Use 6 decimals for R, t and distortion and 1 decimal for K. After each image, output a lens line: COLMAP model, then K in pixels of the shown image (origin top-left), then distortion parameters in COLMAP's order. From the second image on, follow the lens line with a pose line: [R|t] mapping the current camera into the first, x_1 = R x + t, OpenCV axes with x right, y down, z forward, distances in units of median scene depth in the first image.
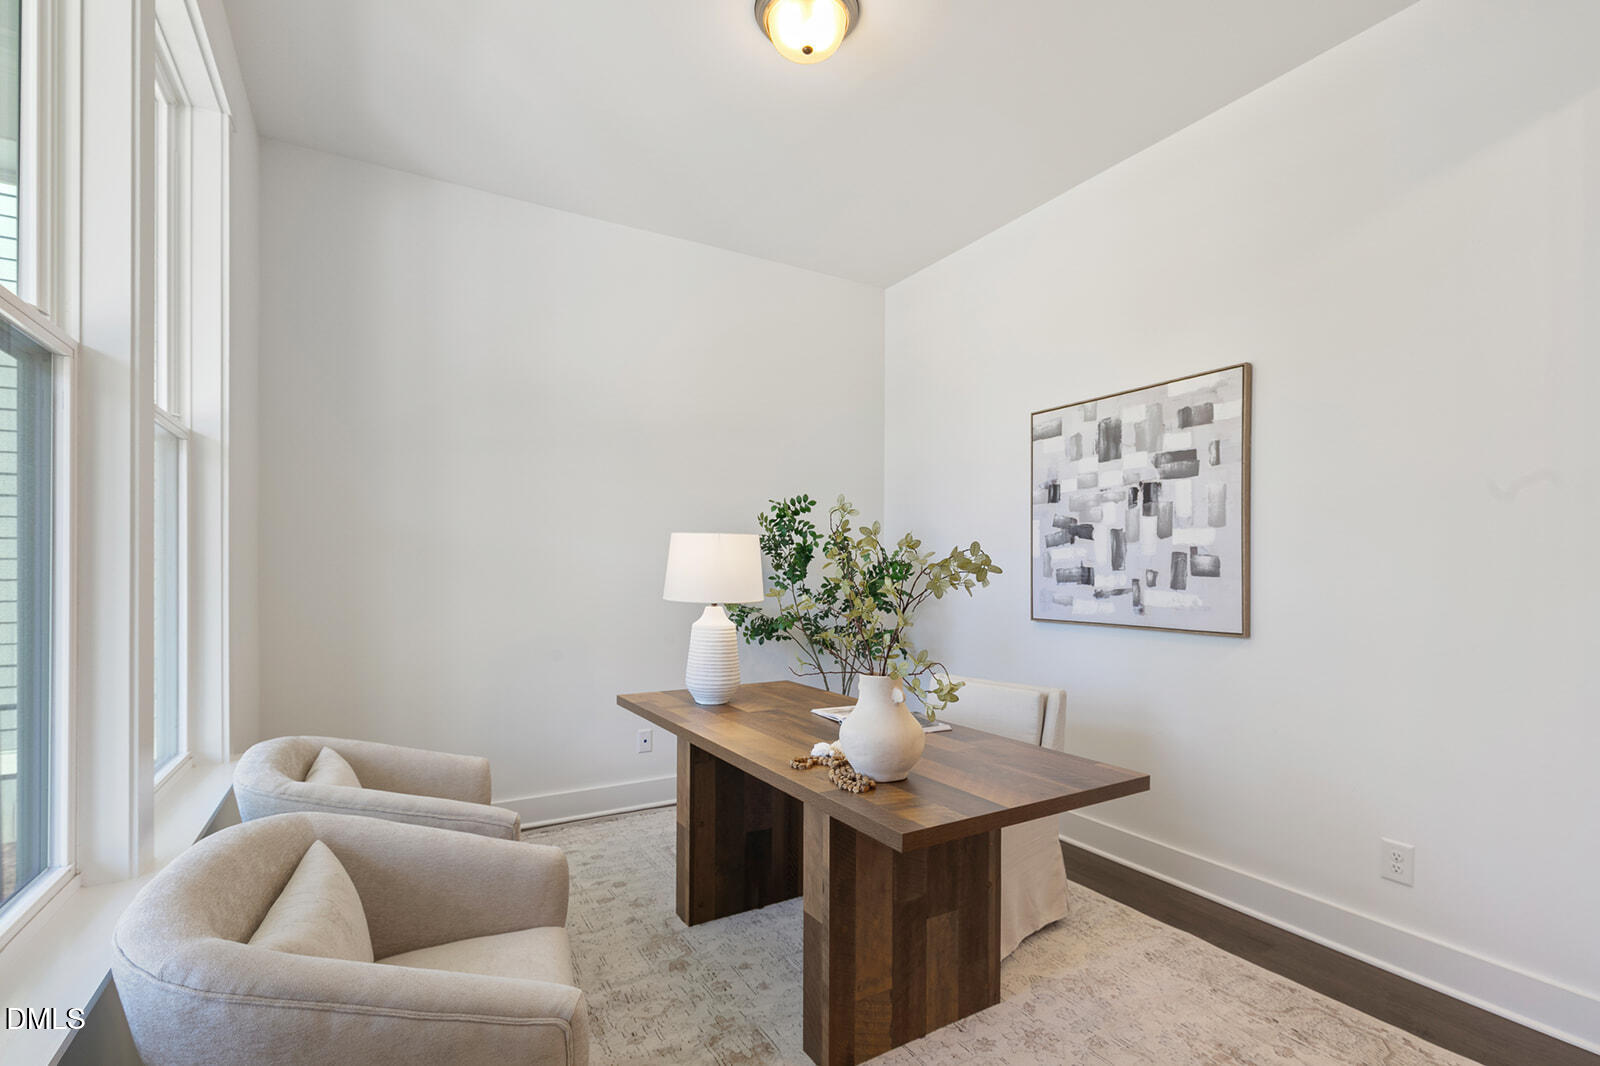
lens RADIAL K [[712.1, 0, 796.2], [0, 712.1, 565.5], [0, 0, 1]] dist [0.001723, -0.000357]
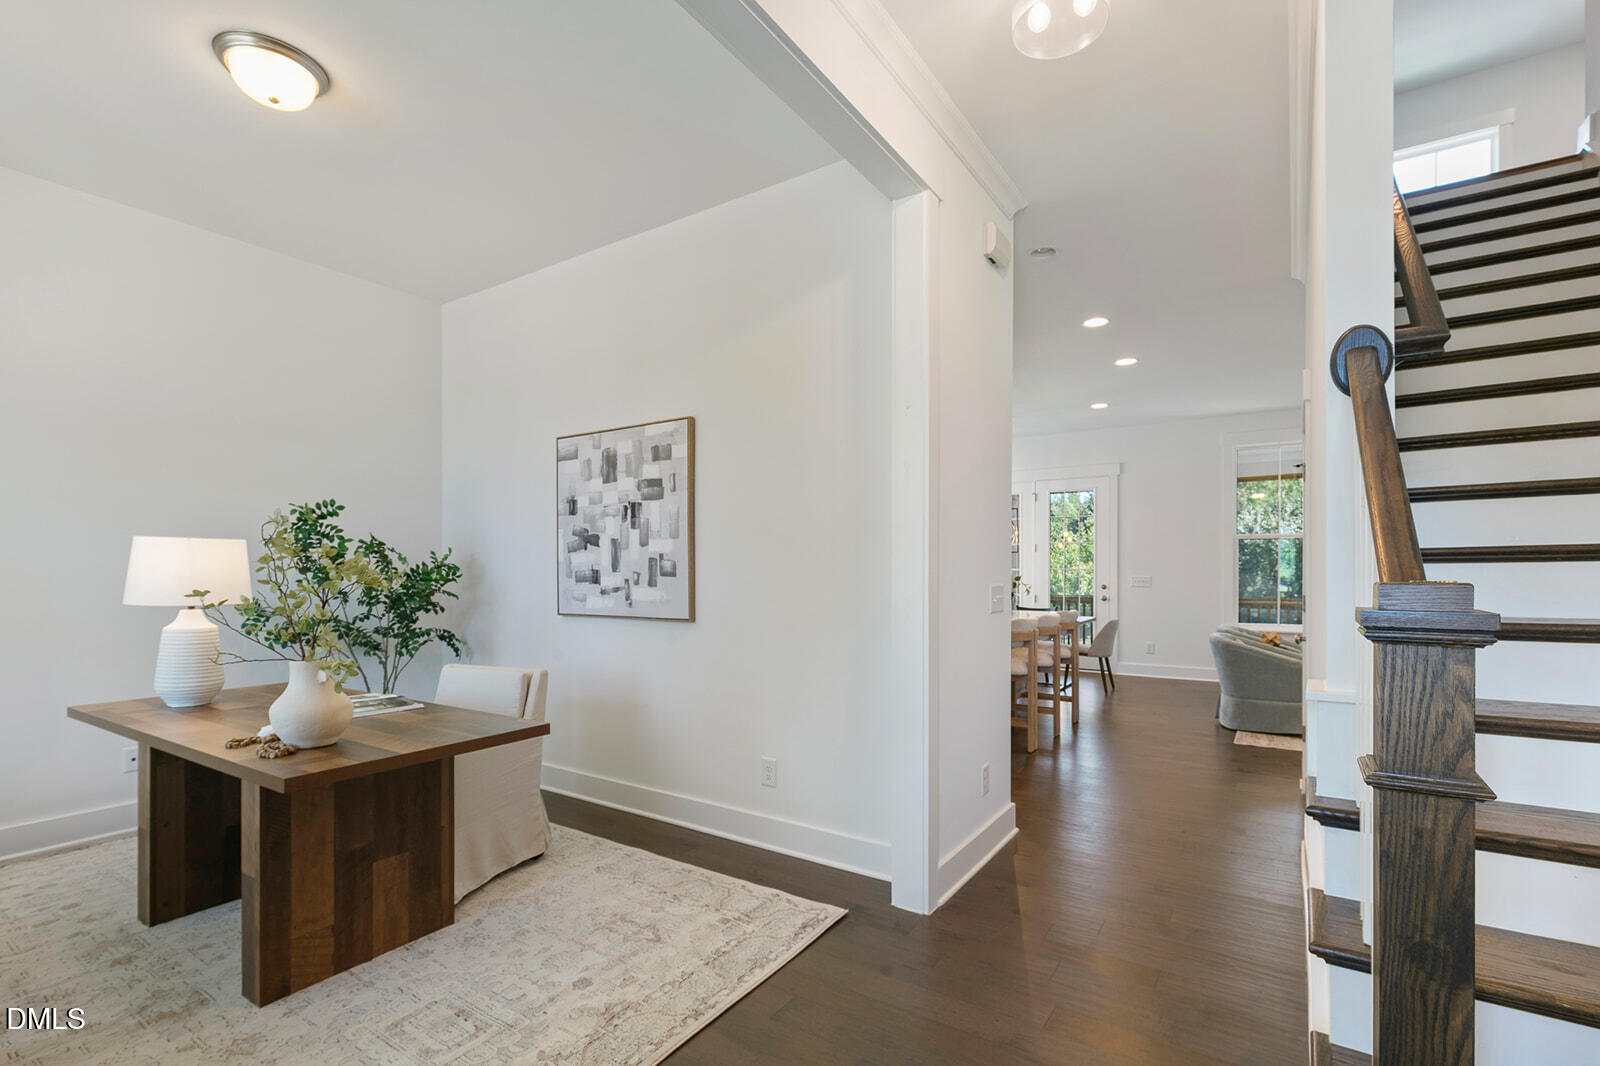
lens RADIAL K [[725.2, 0, 799.7], [0, 725.2, 567.2], [0, 0, 1]] dist [0.002530, -0.000730]
pose [[0.901968, -0.001393, 0.431800, 0.214227], [0.001254, 0.999999, 0.000608, -0.002353], [-0.431801, -0.000007, 0.901969, -0.295297]]
